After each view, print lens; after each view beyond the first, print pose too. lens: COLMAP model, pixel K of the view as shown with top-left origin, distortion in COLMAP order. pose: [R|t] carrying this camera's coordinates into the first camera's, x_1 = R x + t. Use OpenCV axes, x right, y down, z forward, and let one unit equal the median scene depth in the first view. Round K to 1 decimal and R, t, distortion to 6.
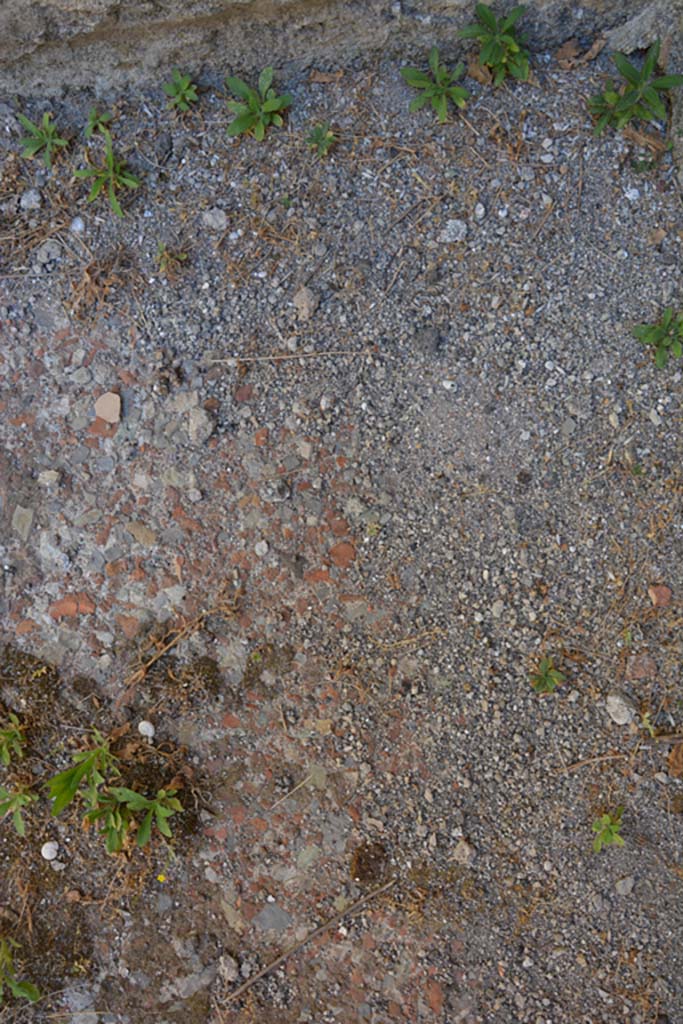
lens RADIAL K [[801.6, 0, 341.5], [0, 801.6, 512.0], [0, 0, 1]] dist [-0.174069, 0.126029]
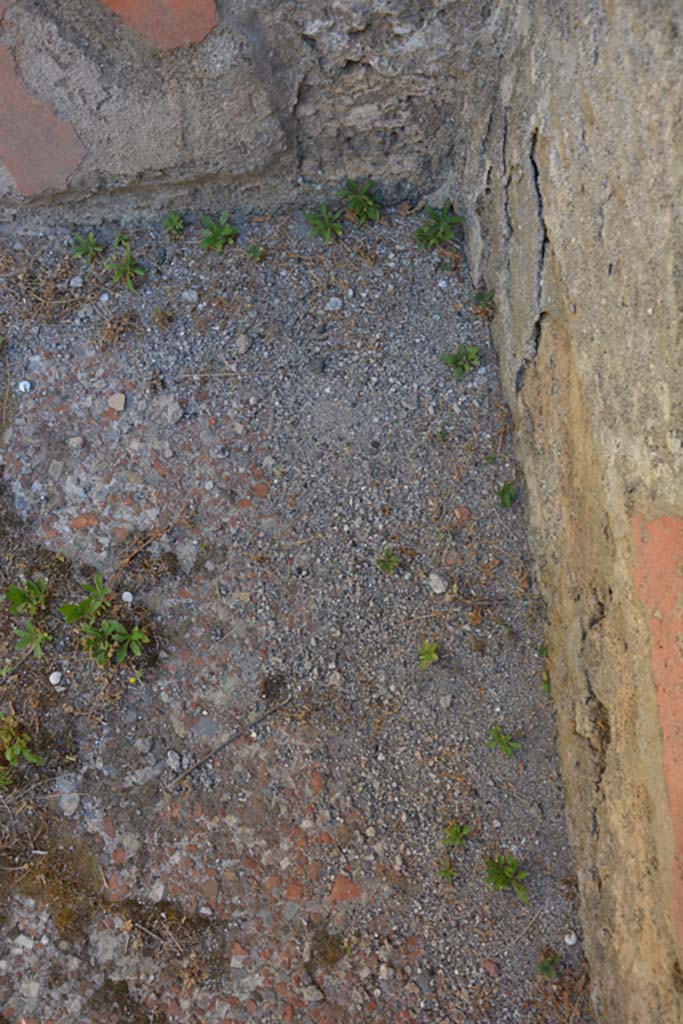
lens RADIAL K [[801.6, 0, 341.5], [0, 801.6, 512.0], [0, 0, 1]] dist [-0.174069, 0.126029]
pose [[0.998745, 0.014933, 0.047813, 0.086739], [-0.003387, 0.972476, -0.232980, 0.465623], [-0.049976, 0.232525, 0.971306, -0.532858]]
